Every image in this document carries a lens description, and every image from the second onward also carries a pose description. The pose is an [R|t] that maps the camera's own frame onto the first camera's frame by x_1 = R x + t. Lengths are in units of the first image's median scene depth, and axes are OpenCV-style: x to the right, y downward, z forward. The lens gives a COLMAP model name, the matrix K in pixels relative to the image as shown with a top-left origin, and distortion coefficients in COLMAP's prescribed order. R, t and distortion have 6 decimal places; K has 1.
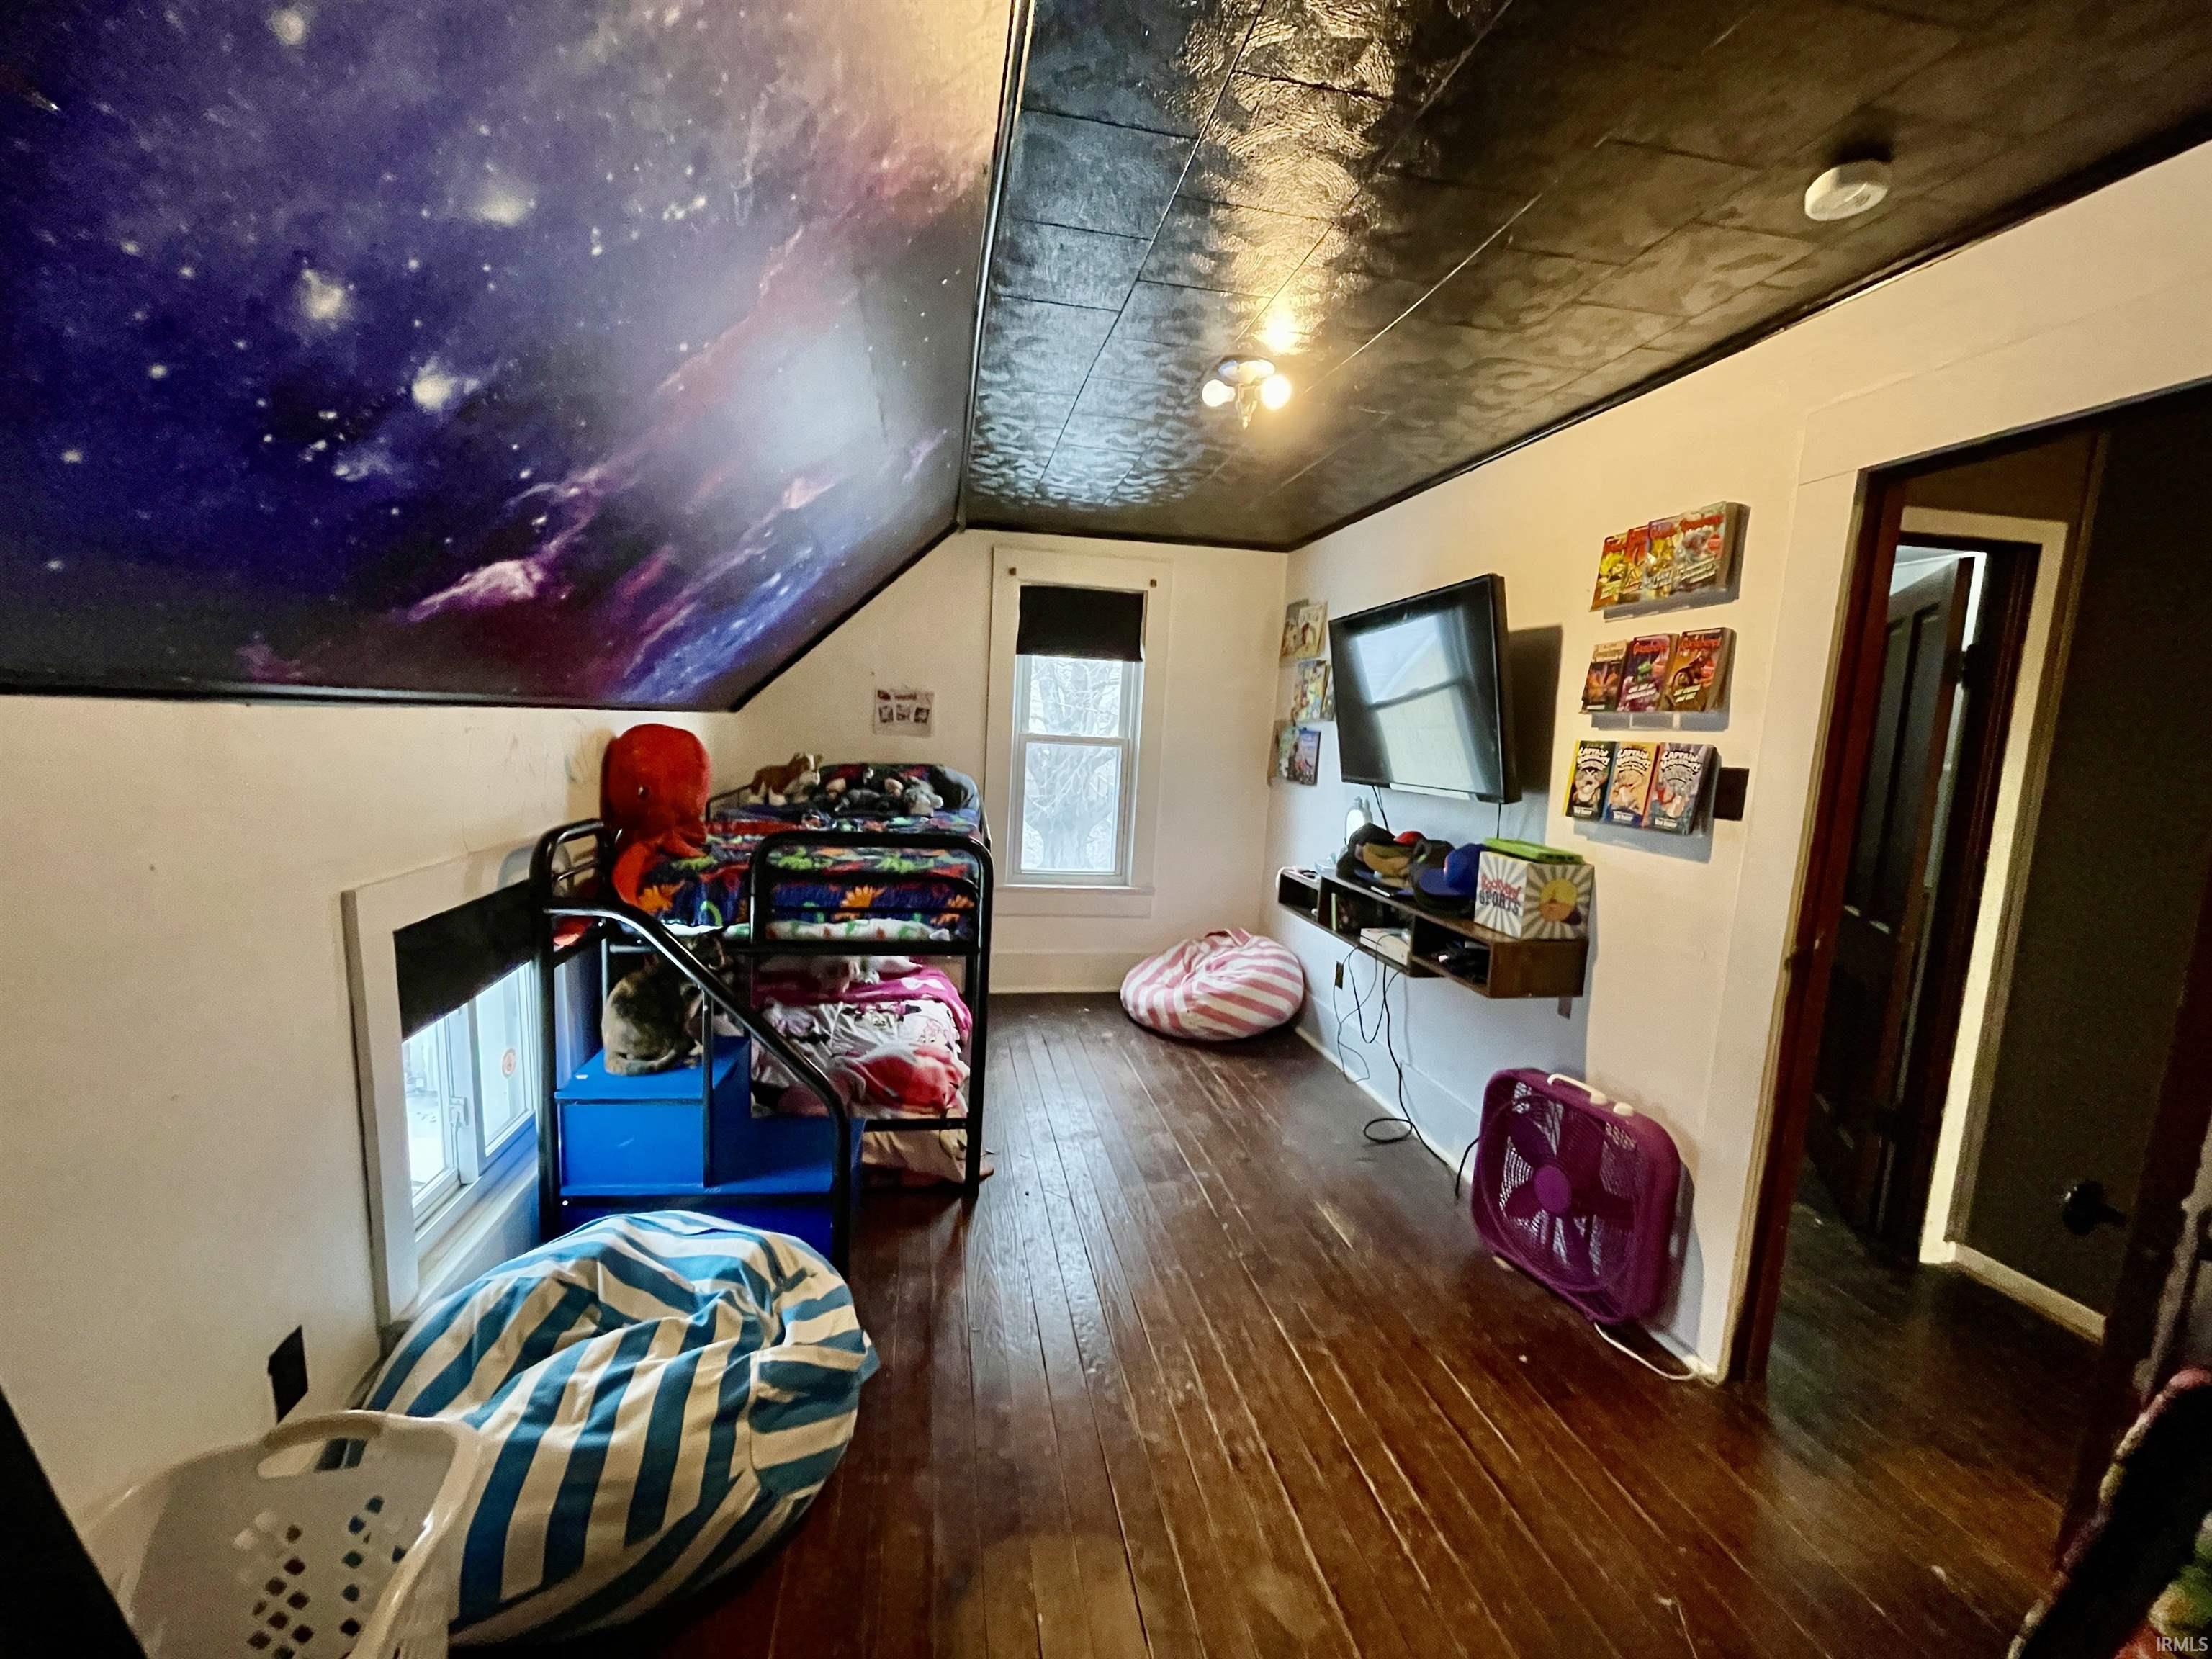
lens RADIAL K [[890.6, 0, 1097.1], [0, 890.6, 834.4], [0, 0, 1]] dist [-0.000932, -0.000469]
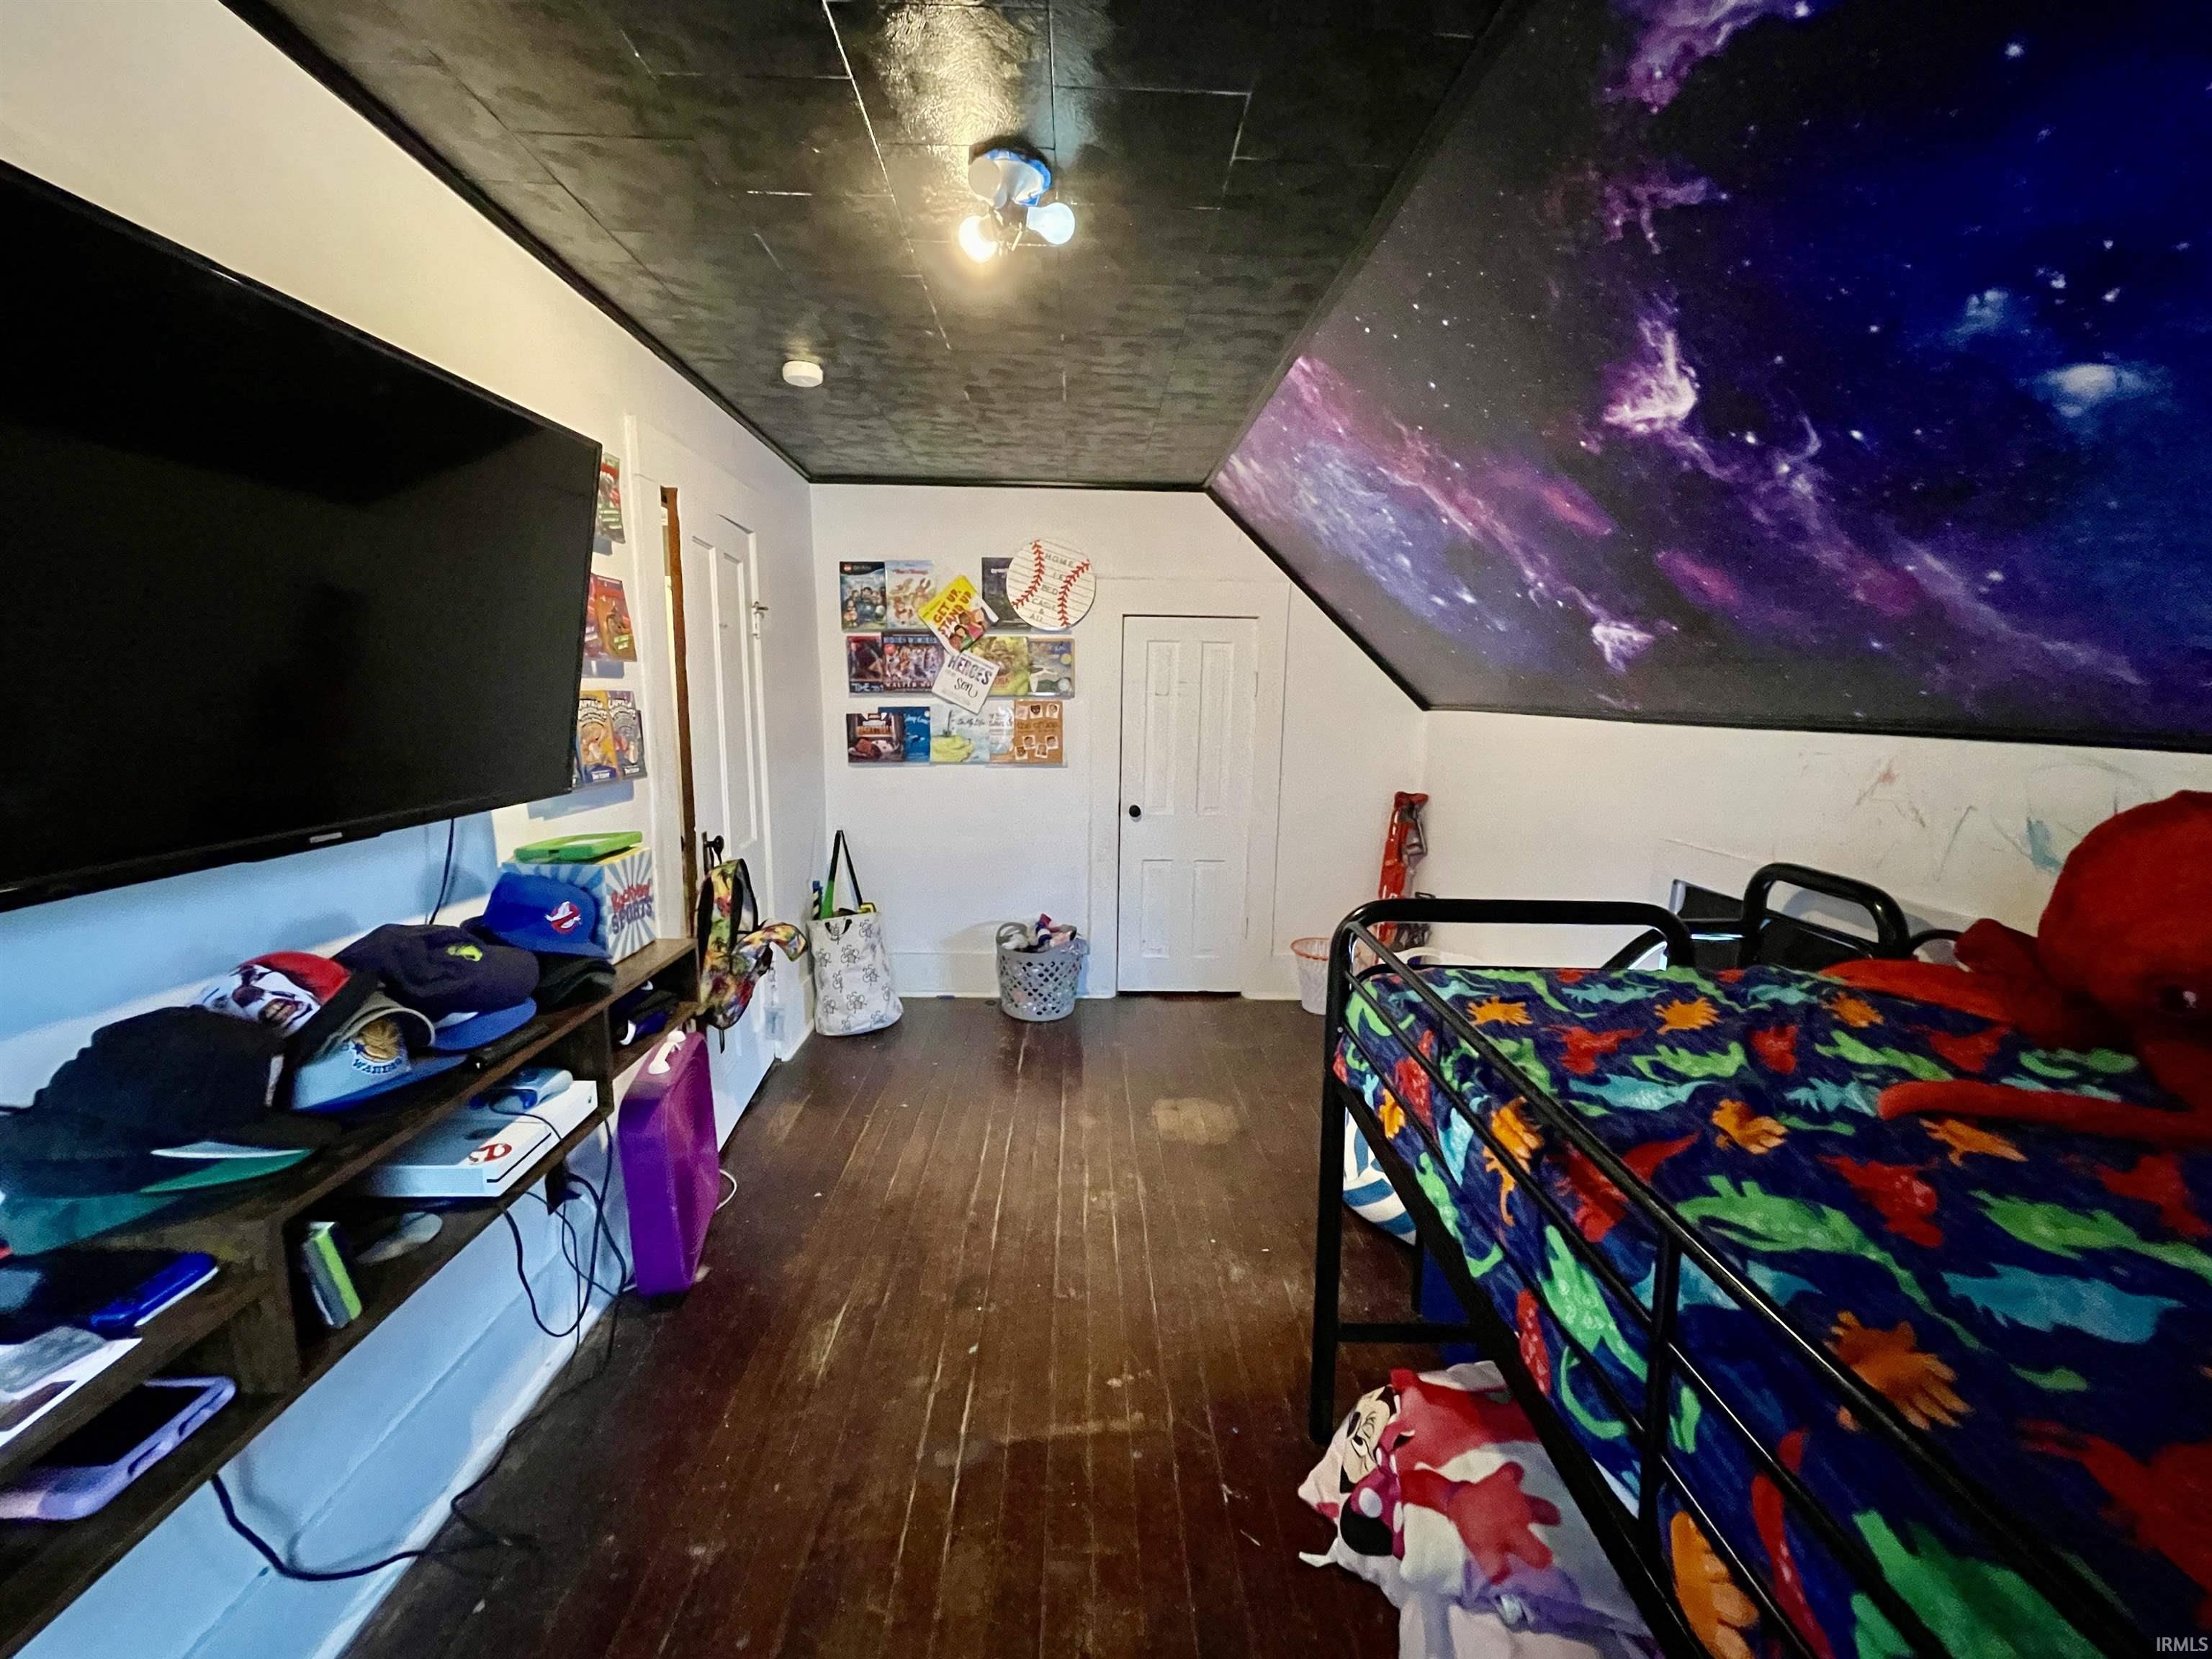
lens RADIAL K [[890.6, 0, 1097.1], [0, 890.6, 834.4], [0, 0, 1]] dist [-0.000932, -0.000469]
pose [[-0.983979, -0.088355, 0.154852, -0.057373], [-0.041998, 0.958991, 0.280306, -0.243674], [-0.173268, 0.269312, -0.947338, 1.832254]]
